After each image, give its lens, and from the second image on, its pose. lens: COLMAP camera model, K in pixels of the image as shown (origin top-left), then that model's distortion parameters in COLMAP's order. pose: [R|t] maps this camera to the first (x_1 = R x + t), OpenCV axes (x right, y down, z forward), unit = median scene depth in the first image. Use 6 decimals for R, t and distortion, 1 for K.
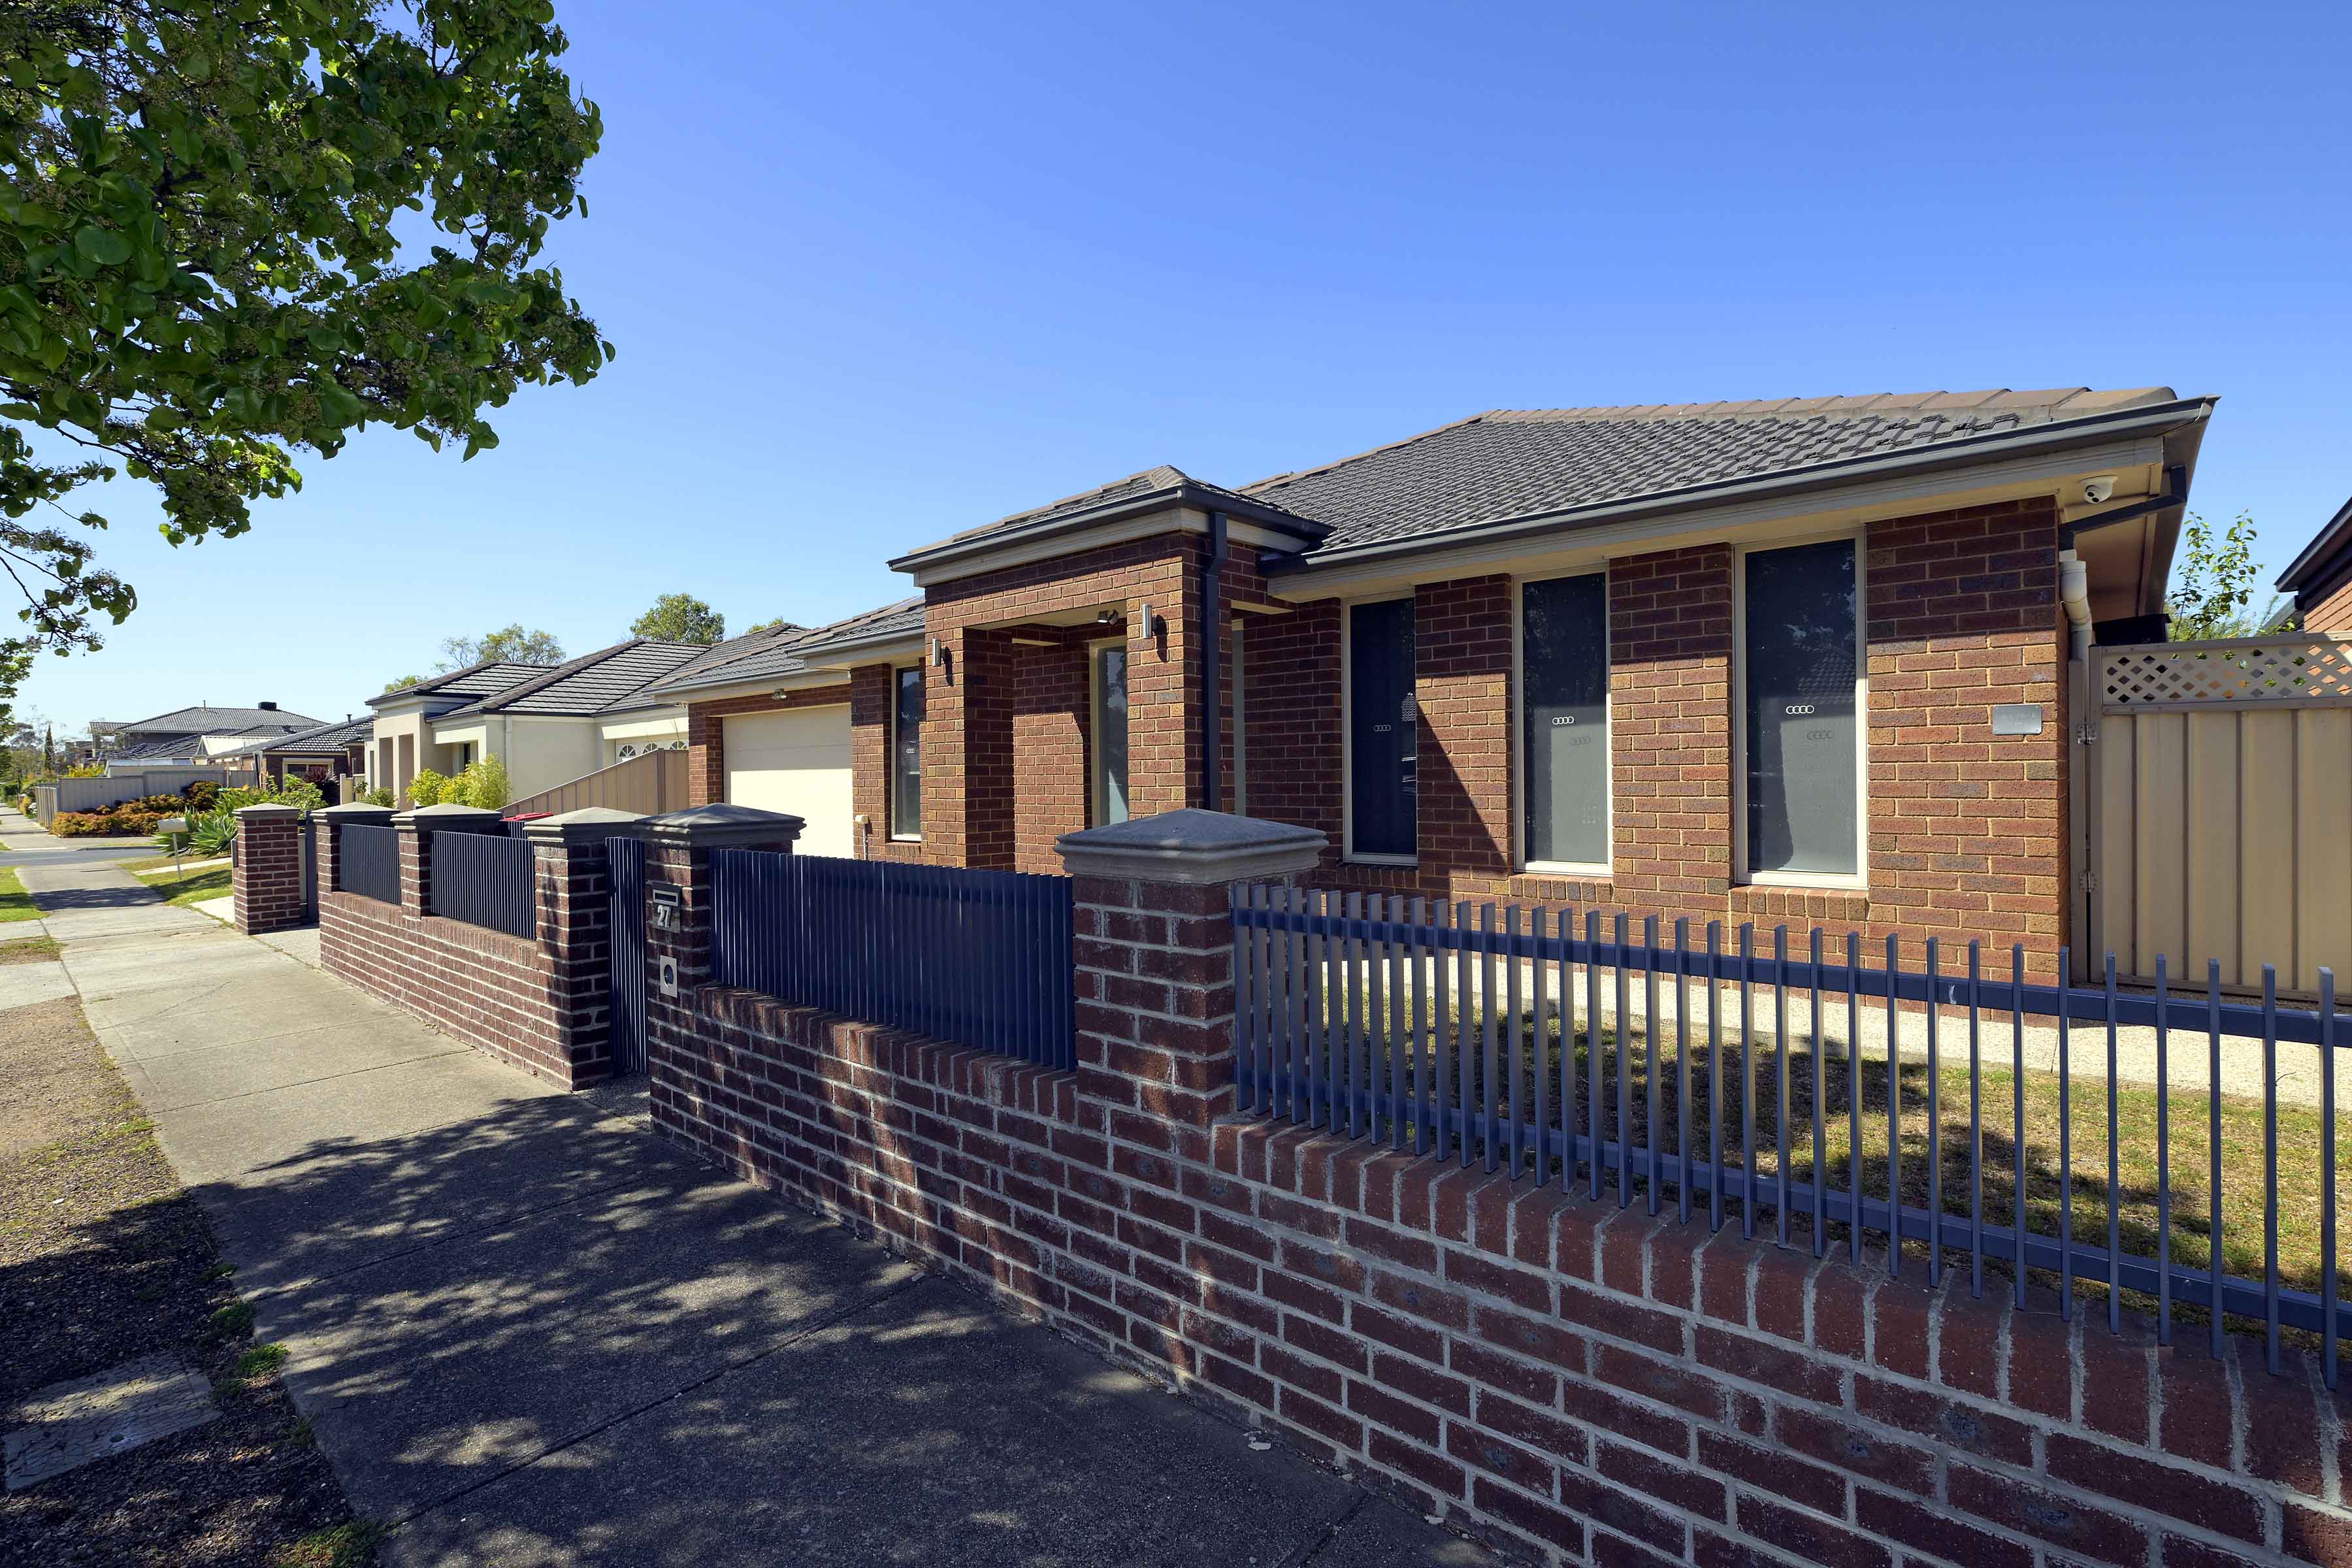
lens RADIAL K [[1072.9, 0, 1176.0], [0, 1072.9, 784.0], [0, 0, 1]] dist [-0.000071, -0.000060]
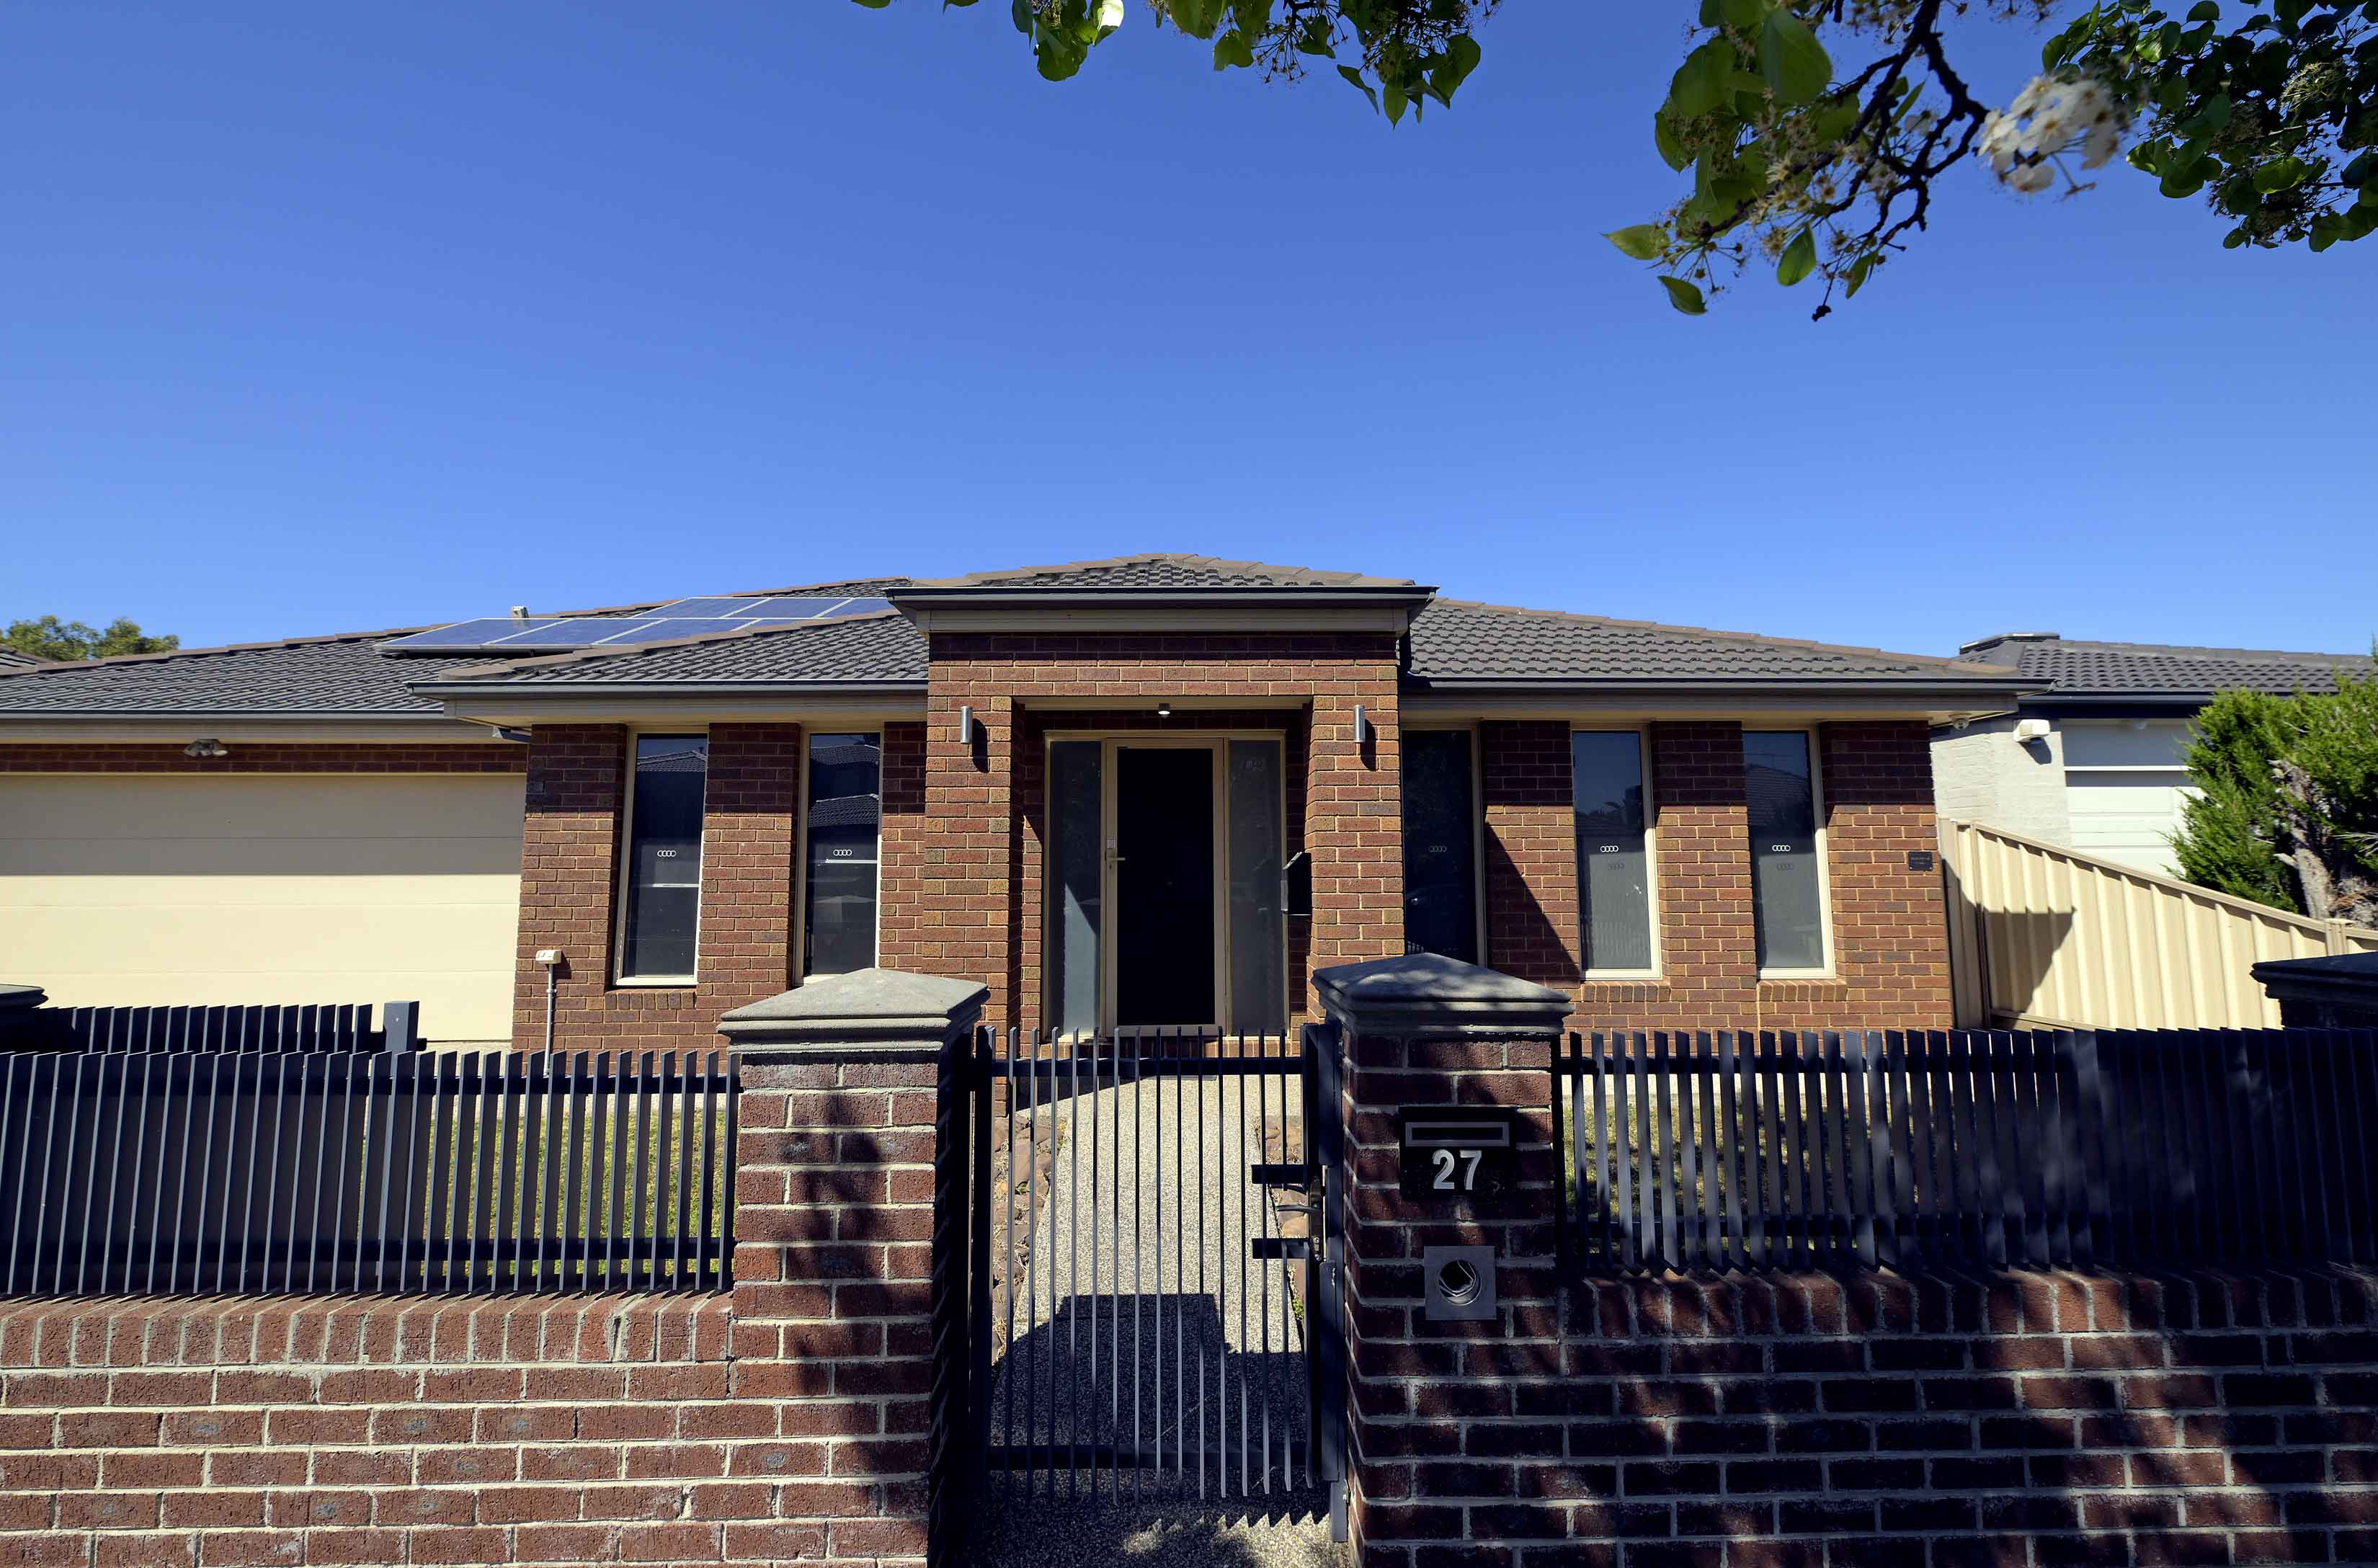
lens RADIAL K [[935.6, 0, 1189.0], [0, 935.6, 784.0], [0, 0, 1]] dist [0.000385, -0.000223]
pose [[0.734175, 0.076668, 0.674618, -0.671123], [-0.001151, 0.993743, -0.111682, -0.013454], [-0.678959, 0.081218, 0.729670, 0.535541]]
